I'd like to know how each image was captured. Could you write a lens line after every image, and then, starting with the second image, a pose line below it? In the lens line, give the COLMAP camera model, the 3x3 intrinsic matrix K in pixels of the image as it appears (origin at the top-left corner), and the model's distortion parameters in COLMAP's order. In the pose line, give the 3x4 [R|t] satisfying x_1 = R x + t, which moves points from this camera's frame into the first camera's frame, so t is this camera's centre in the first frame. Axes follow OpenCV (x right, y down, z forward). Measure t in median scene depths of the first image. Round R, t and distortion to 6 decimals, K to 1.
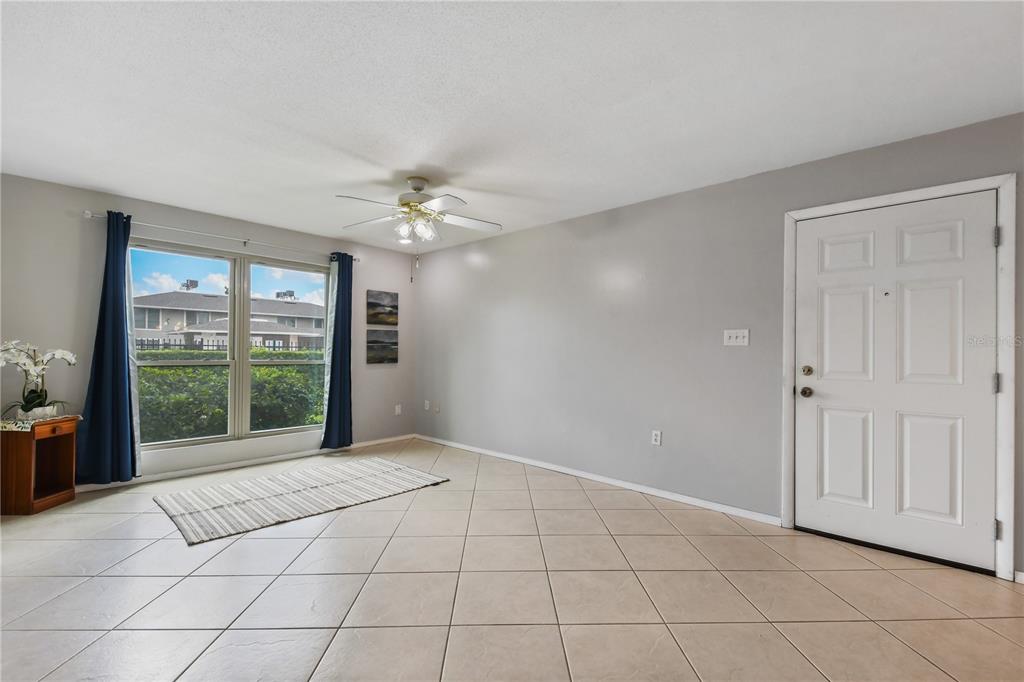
lens RADIAL K [[447.5, 0, 516.2], [0, 447.5, 348.6], [0, 0, 1]] dist [-0.003115, -0.001104]
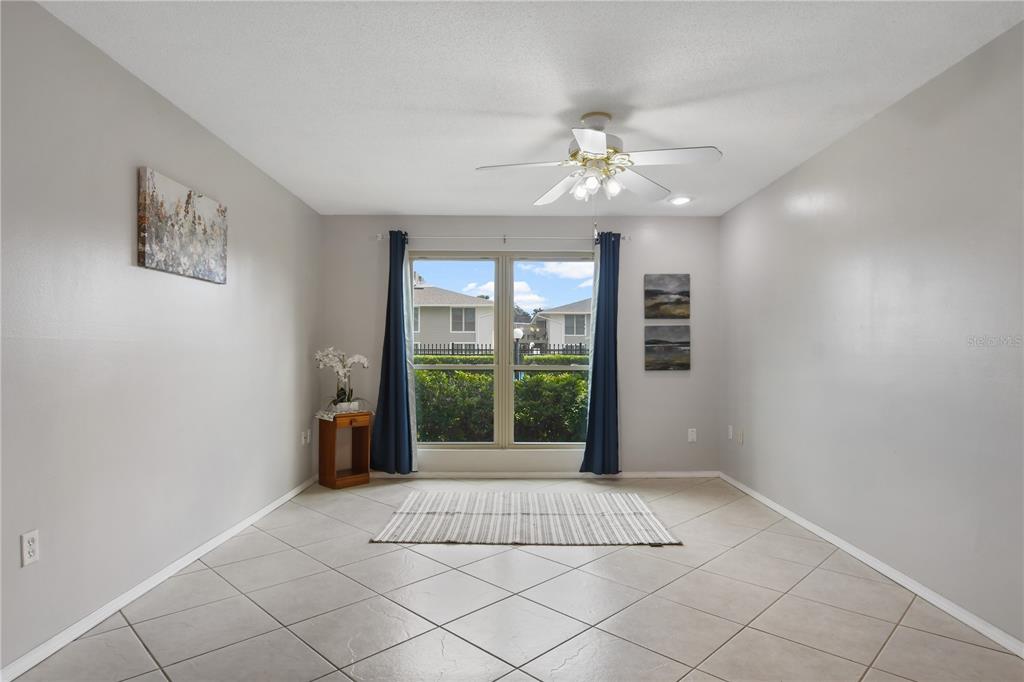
lens RADIAL K [[564.1, 0, 512.8], [0, 564.1, 355.3], [0, 0, 1]] dist [0.000765, 0.000023]
pose [[0.674691, -0.007179, -0.738065, 0.279115], [0.011274, 0.999936, 0.000580, 0.005386], [0.738014, -0.008712, 0.674729, 0.217907]]
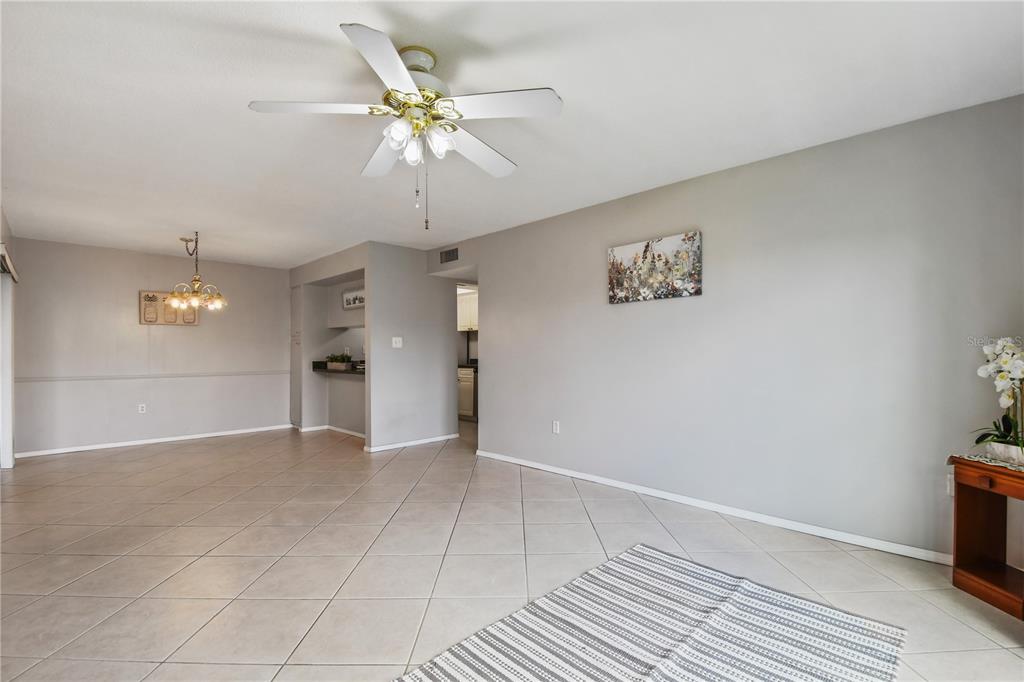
lens RADIAL K [[447.5, 0, 516.2], [0, 447.5, 348.6], [0, 0, 1]] dist [-0.003115, -0.001104]
pose [[-0.999583, -0.006182, 0.028203, -0.284798], [-0.006560, 0.999890, -0.013330, 0.005377], [-0.028118, -0.013509, -0.999513, 1.216877]]
